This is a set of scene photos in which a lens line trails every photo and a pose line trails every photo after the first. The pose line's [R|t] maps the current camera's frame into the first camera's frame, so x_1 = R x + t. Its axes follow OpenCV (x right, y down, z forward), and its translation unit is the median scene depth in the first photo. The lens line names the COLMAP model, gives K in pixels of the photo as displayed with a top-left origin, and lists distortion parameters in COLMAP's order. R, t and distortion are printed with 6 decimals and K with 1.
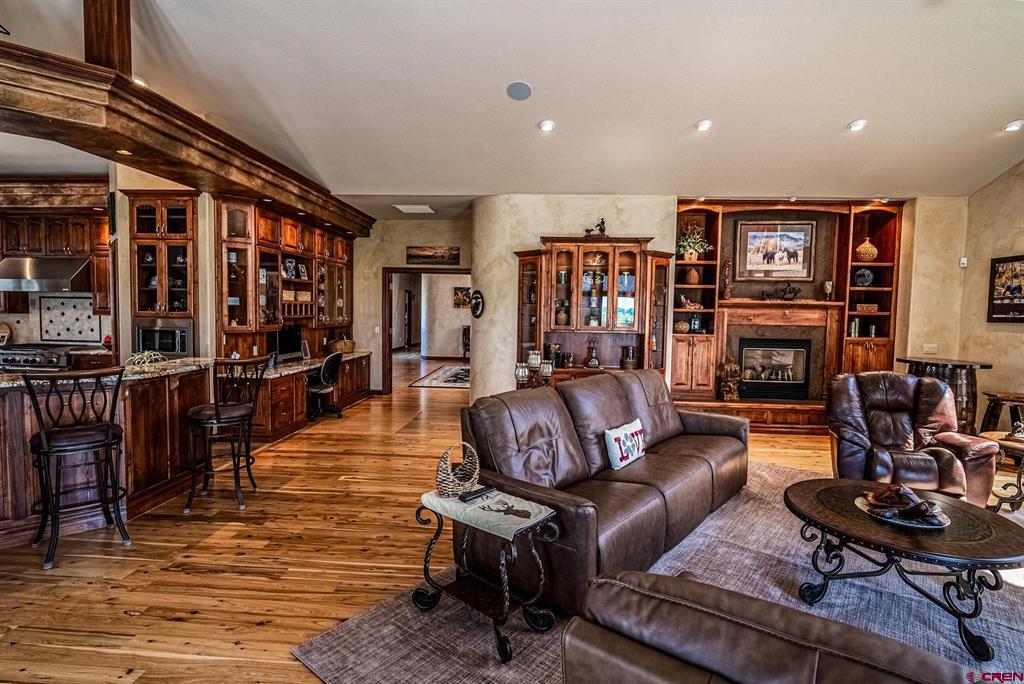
lens RADIAL K [[505.9, 0, 514.0], [0, 505.9, 342.9], [0, 0, 1]] dist [-0.001137, -0.004720]
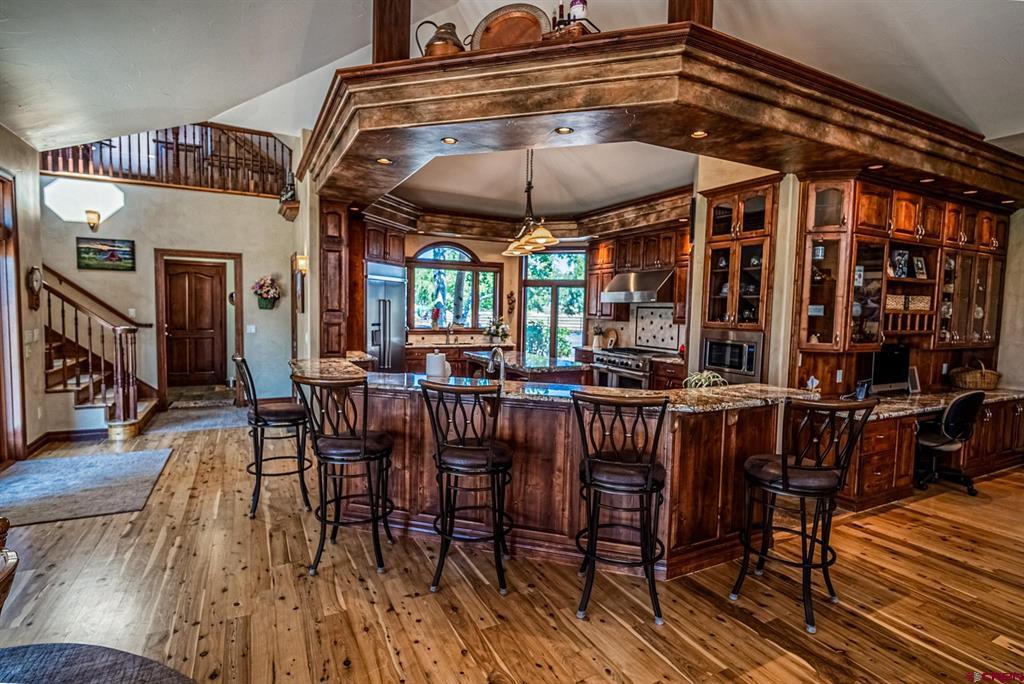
lens RADIAL K [[505.9, 0, 507.2], [0, 505.9, 338.7], [0, 0, 1]] dist [-0.001137, -0.004720]
pose [[0.505916, 0.044607, -0.861429, -0.134754], [-0.067922, 0.997621, 0.011768, -0.017800], [0.859904, 0.052556, 0.507742, 0.219808]]
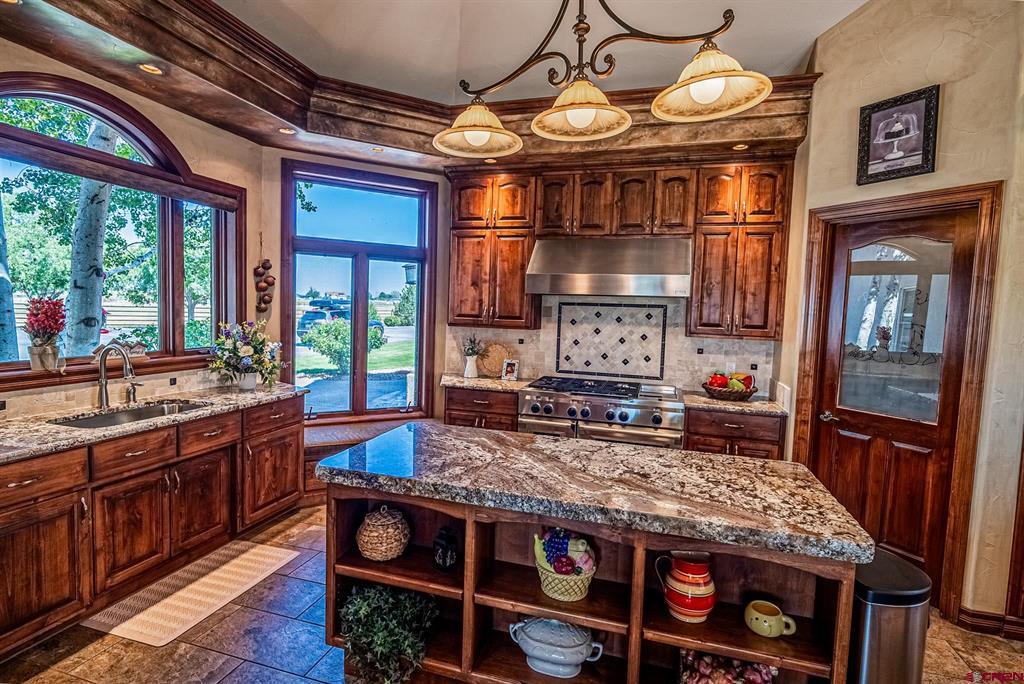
lens RADIAL K [[505.9, 0, 513.3], [0, 505.9, 340.9], [0, 0, 1]] dist [-0.001137, -0.004720]
pose [[0.972279, 0.029024, -0.232017, -1.062810], [-0.030466, 0.999532, -0.002634, -0.050611], [0.231832, 0.009630, 0.972708, 0.463228]]
